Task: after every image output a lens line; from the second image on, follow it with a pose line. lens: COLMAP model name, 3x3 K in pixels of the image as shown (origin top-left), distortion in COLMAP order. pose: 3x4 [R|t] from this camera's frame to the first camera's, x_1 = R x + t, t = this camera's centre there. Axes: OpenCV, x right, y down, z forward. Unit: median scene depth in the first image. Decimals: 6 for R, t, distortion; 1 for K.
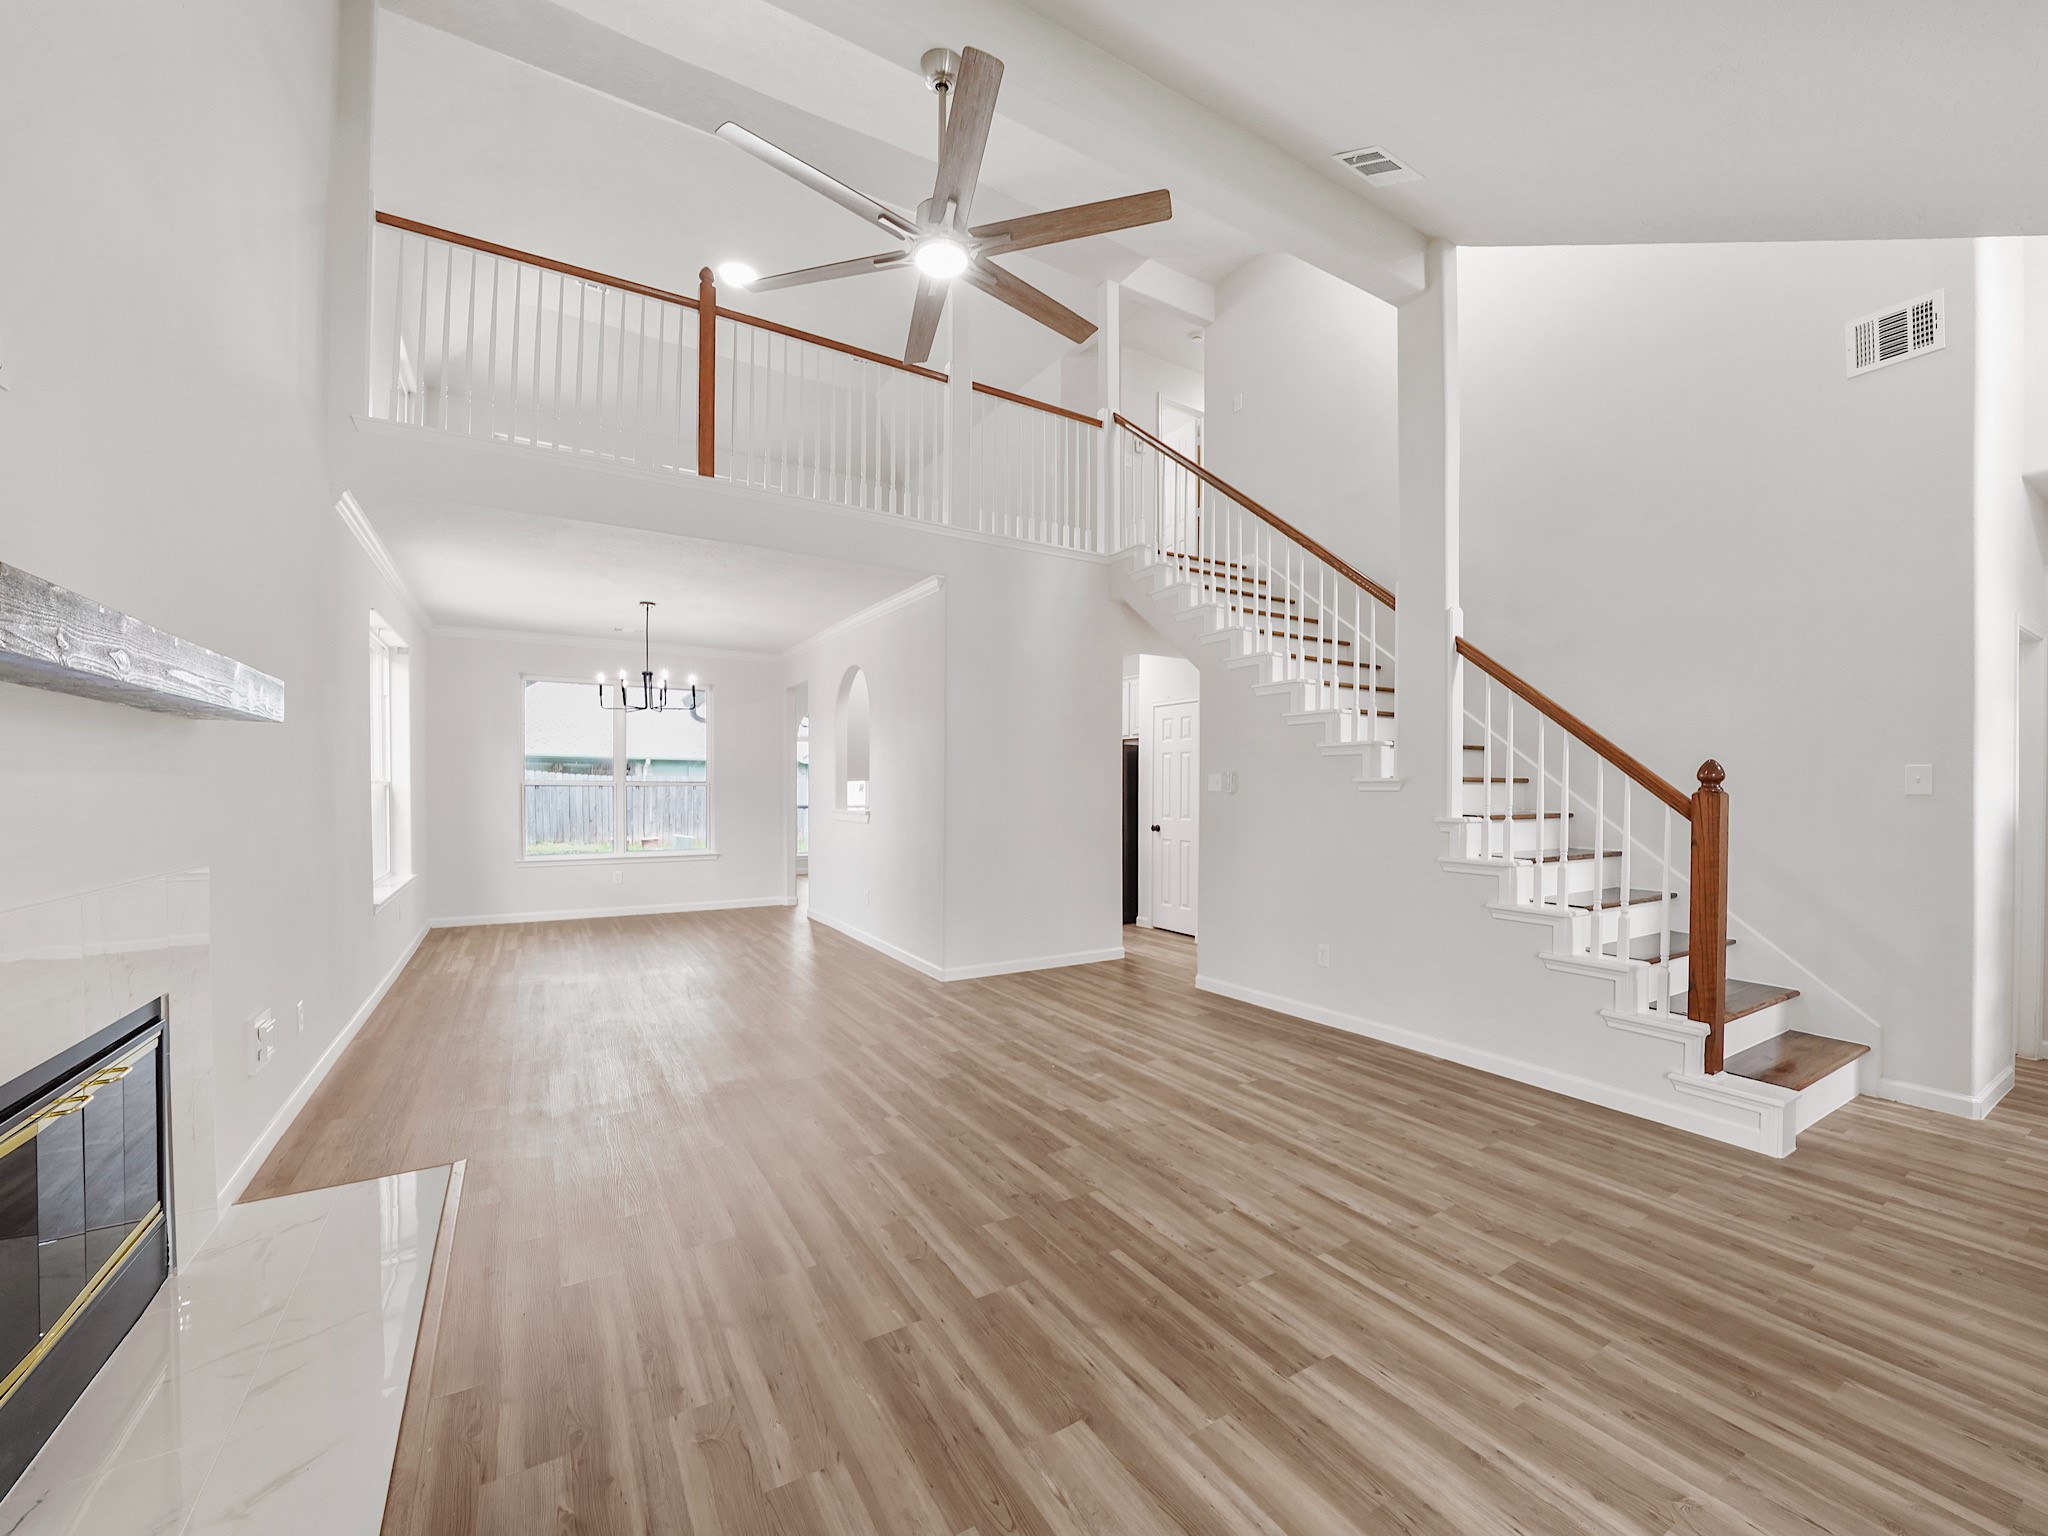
lens RADIAL K [[811.0, 0, 1025.7], [0, 811.0, 779.7], [0, 0, 1]] dist [-0.019059, 0.000430]
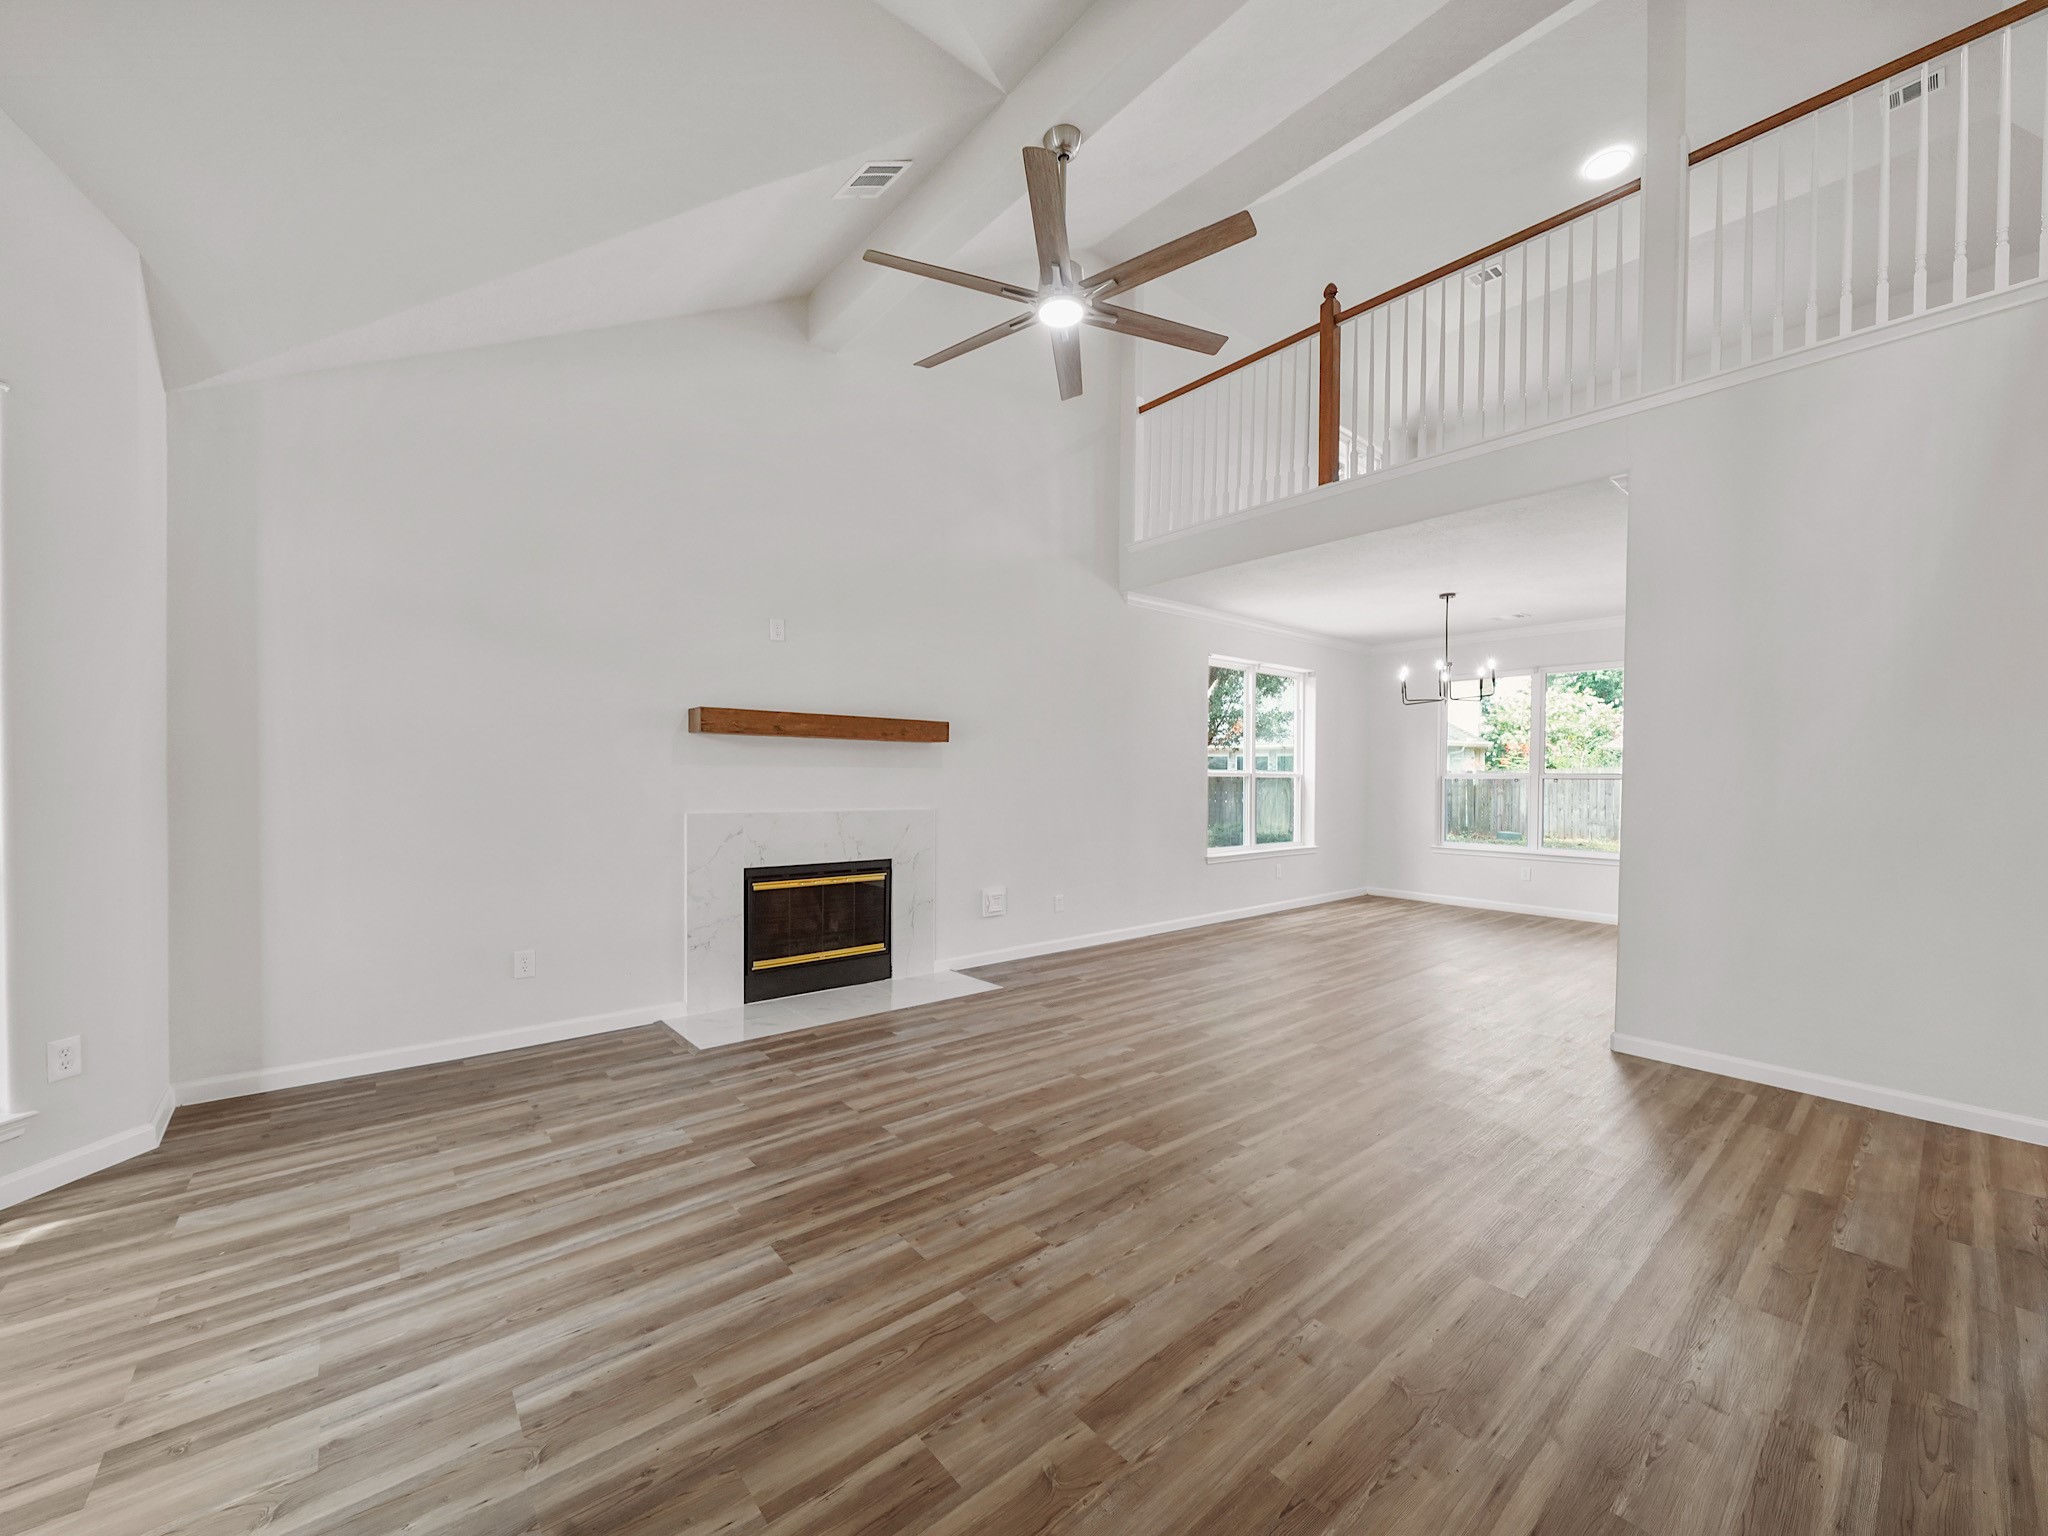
lens RADIAL K [[796.3, 0, 1021.8], [0, 796.3, 787.2], [0, 0, 1]] dist [-0.002559, -0.000549]
pose [[0.151432, 0.008891, -0.988428, 0.916644], [0.000858, 0.999958, 0.009126, 0.022229], [0.988467, -0.002230, 0.151419, 0.695969]]
